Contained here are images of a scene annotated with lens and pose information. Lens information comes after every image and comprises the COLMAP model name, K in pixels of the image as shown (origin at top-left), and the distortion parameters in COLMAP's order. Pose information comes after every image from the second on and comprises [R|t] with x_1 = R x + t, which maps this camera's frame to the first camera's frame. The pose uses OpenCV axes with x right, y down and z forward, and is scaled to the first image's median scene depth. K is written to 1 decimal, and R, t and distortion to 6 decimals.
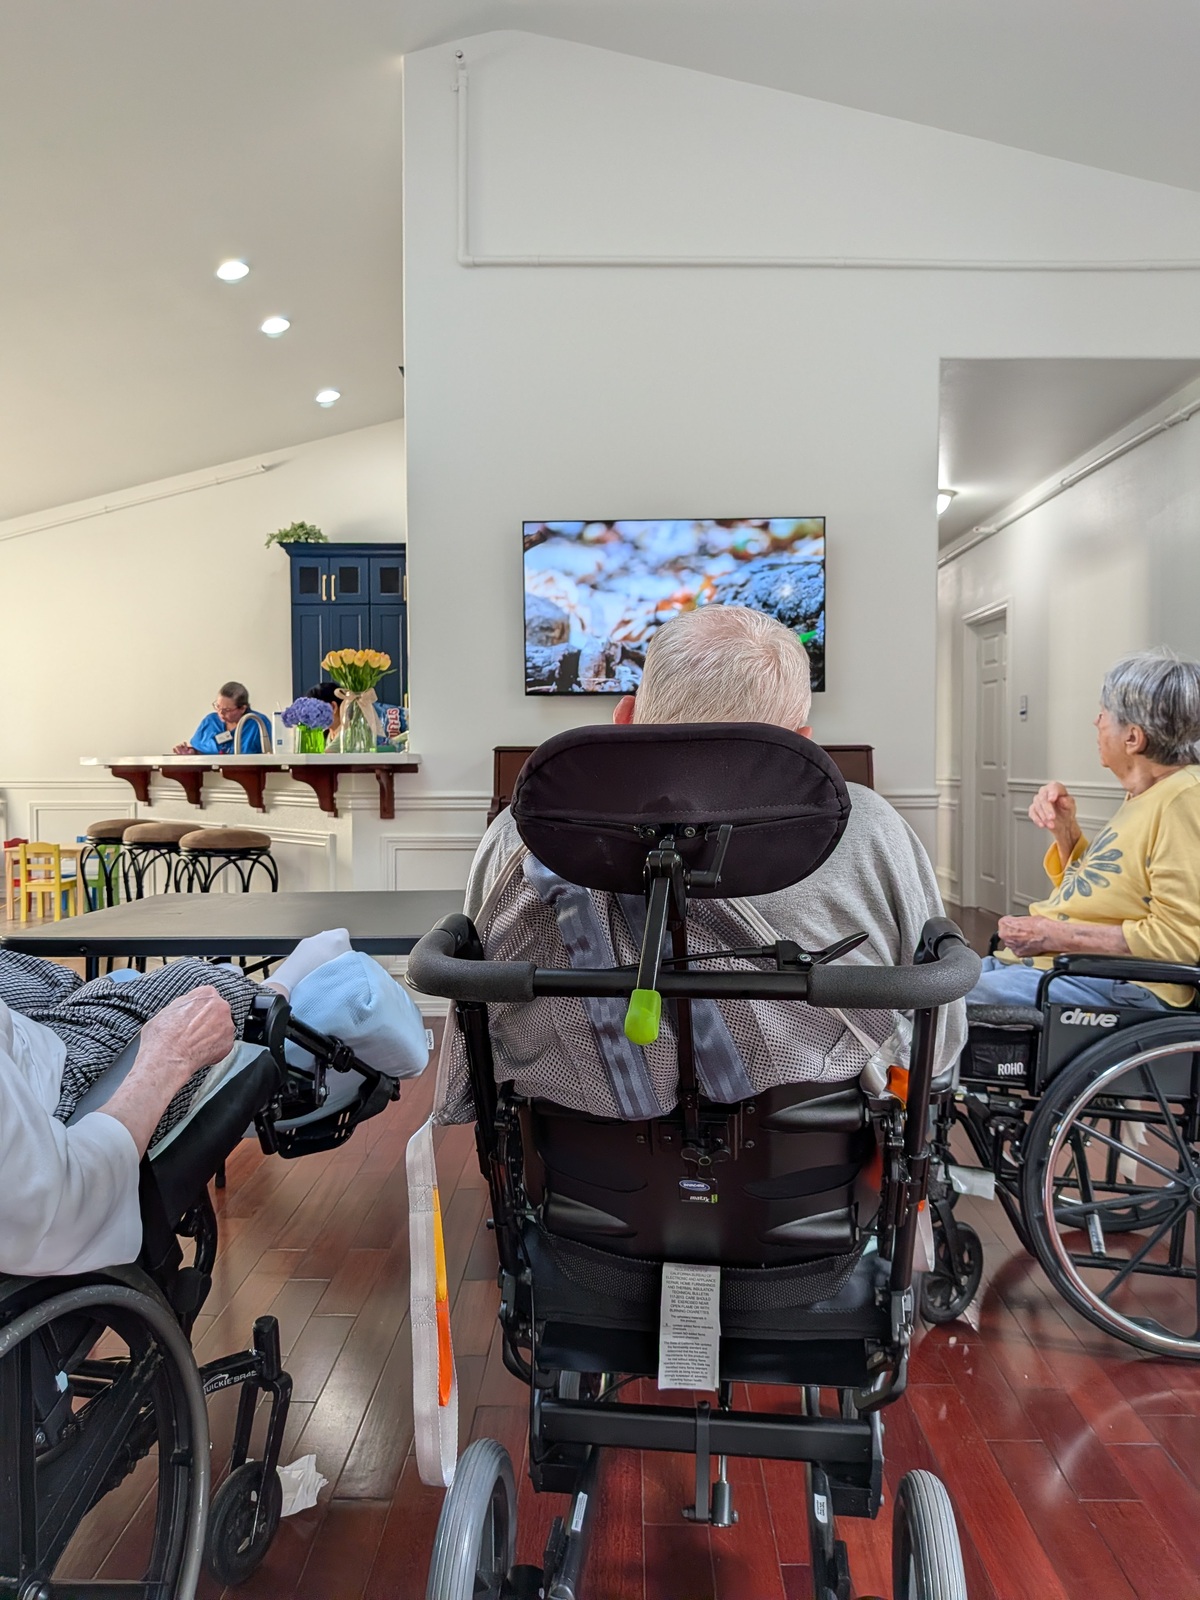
lens RADIAL K [[1165.3, 0, 605.5], [0, 1165.3, 802.2], [0, 0, 1]] dist [0.032112, -0.053536]
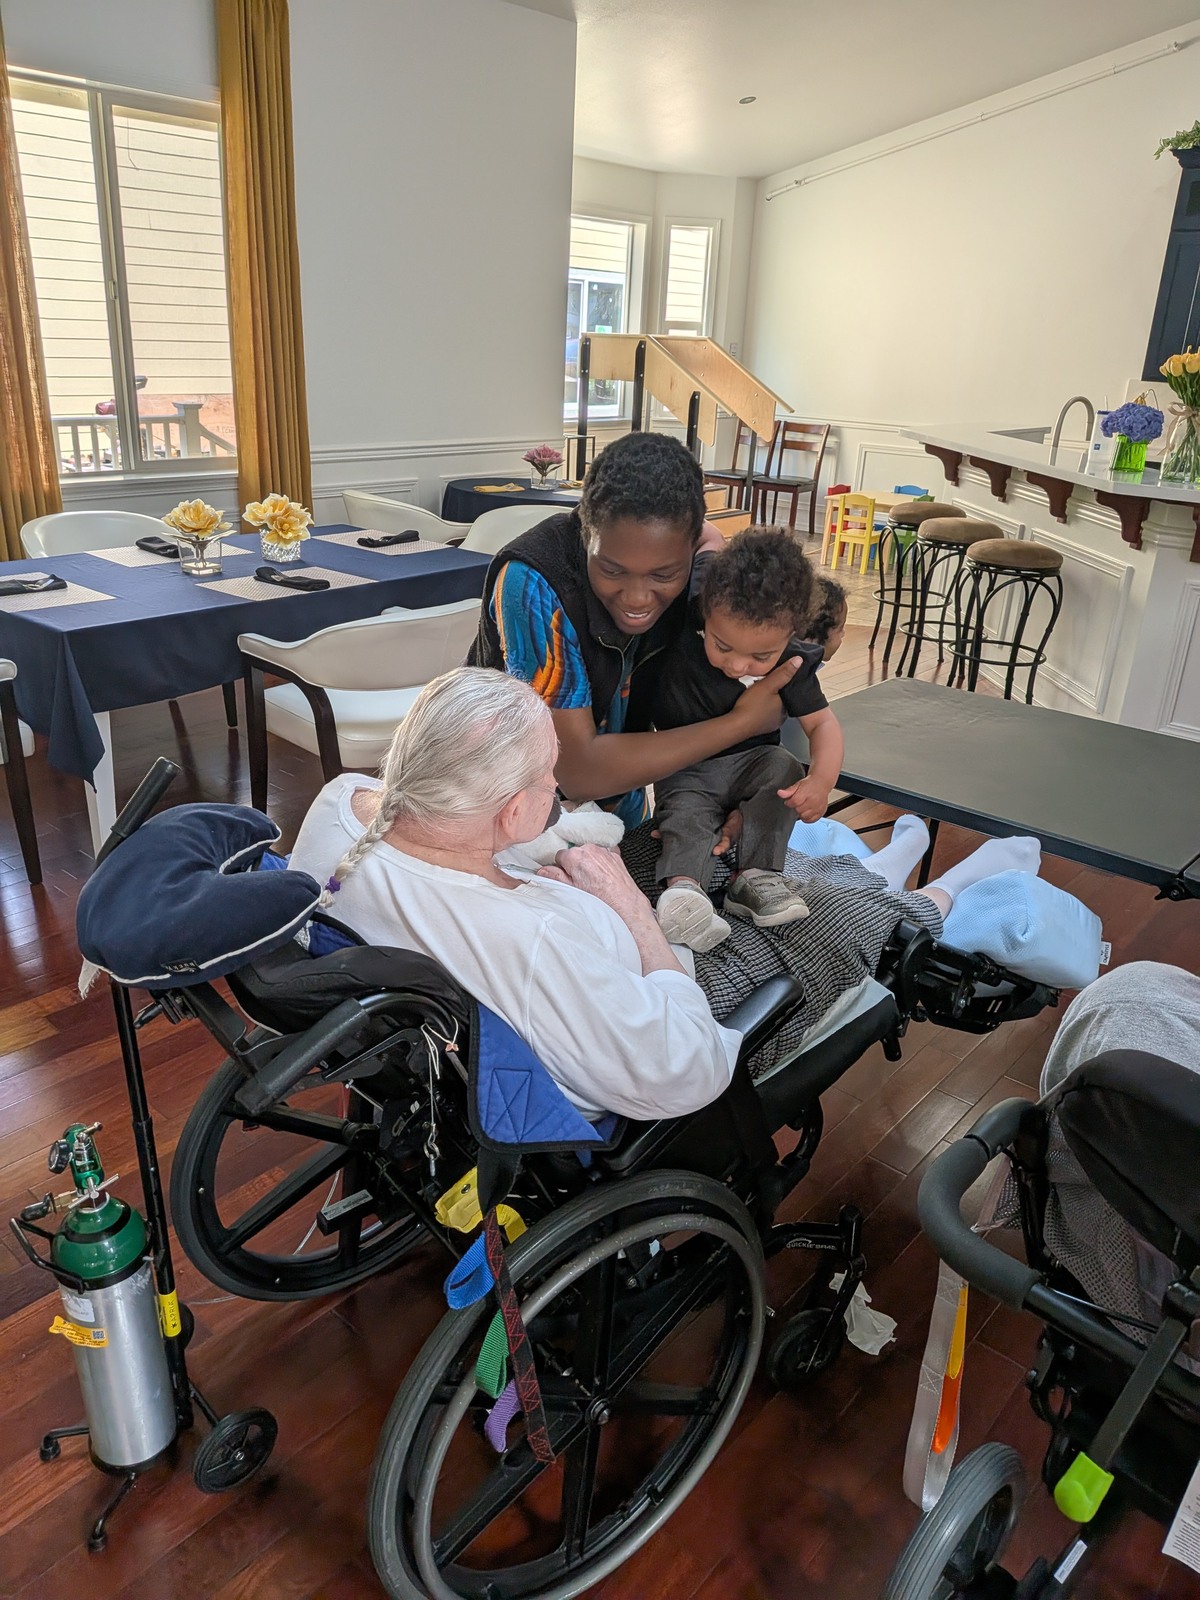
lens RADIAL K [[1165.3, 0, 596.0], [0, 1165.3, 808.5], [0, 0, 1]] dist [0.032112, -0.053536]
pose [[0.771132, 0.271390, -0.575937, 0.016876], [-0.068590, 0.934747, 0.348630, -0.083515], [0.632970, -0.229336, 0.739428, 0.035029]]
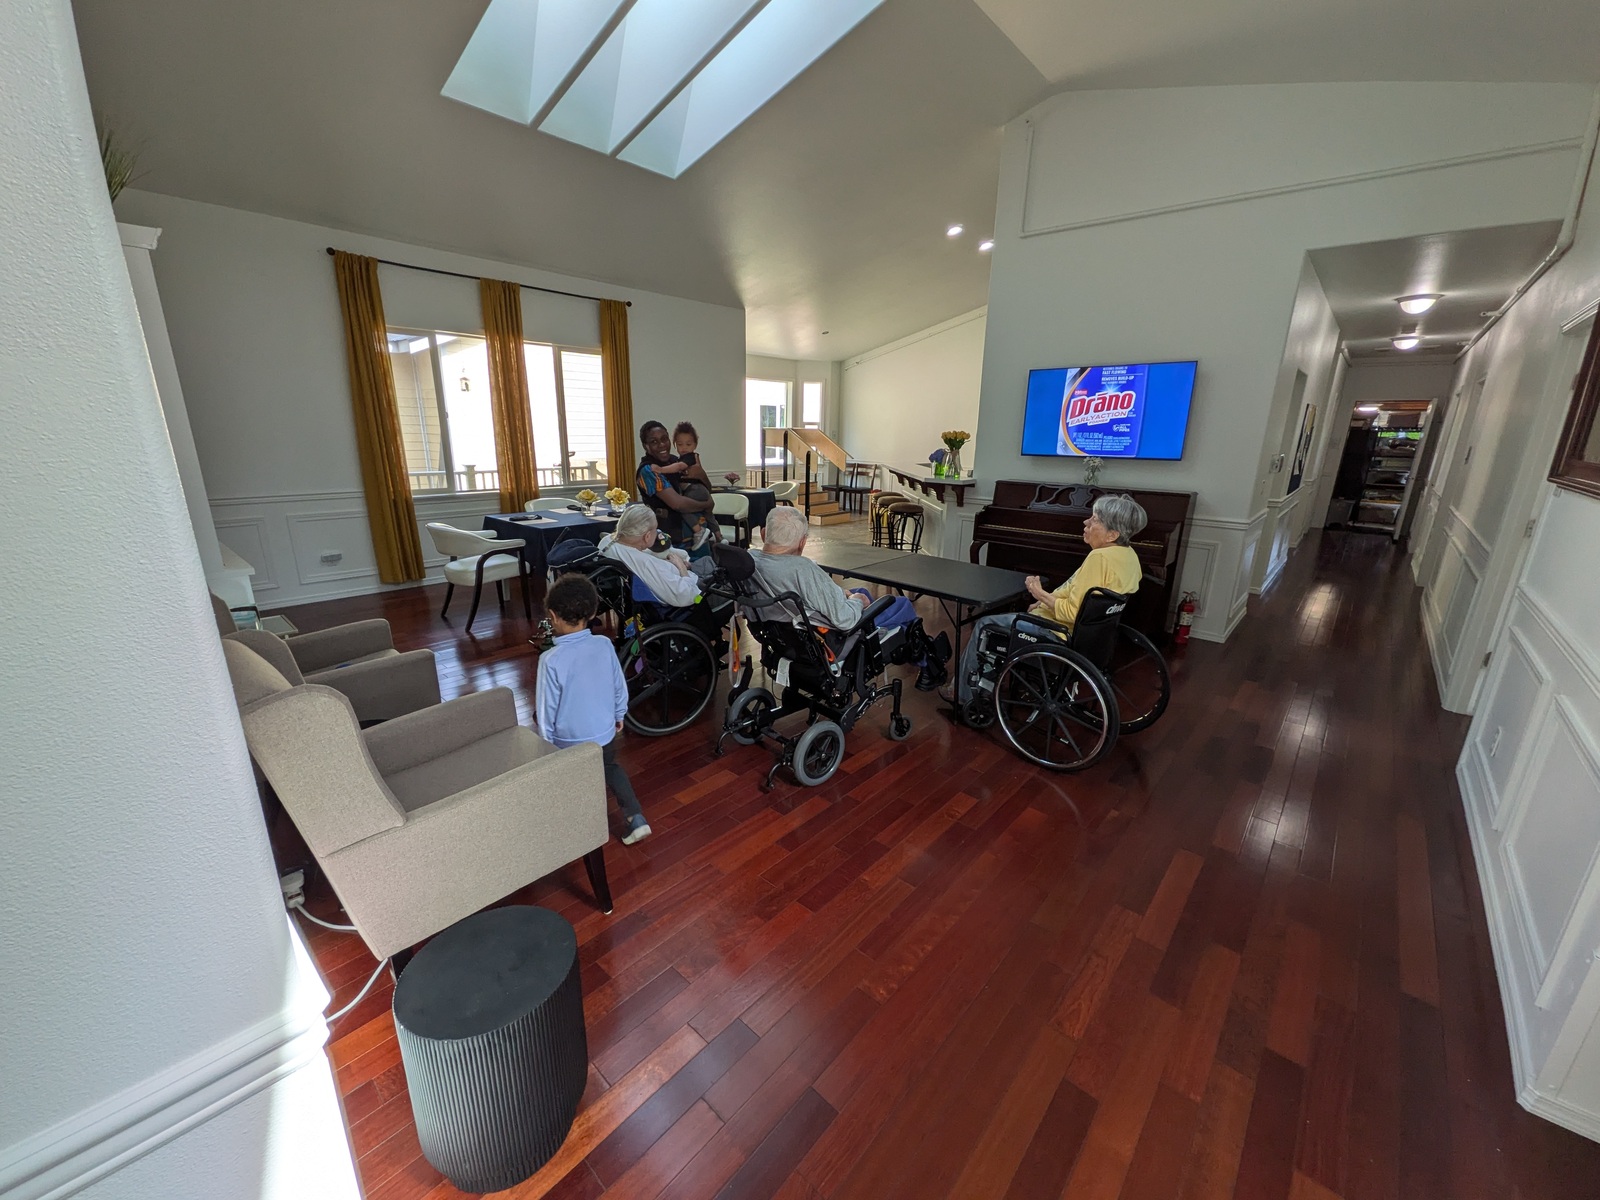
lens RADIAL K [[616.3, 0, 802.0], [0, 616.3, 608.3], [0, 0, 1]] dist [0.007057, 0.000360]
pose [[0.766830, 0.197575, -0.610685, 0.342797], [-0.045987, 0.965911, 0.254756, -0.084441], [0.640201, -0.167270, 0.749775, -0.145624]]
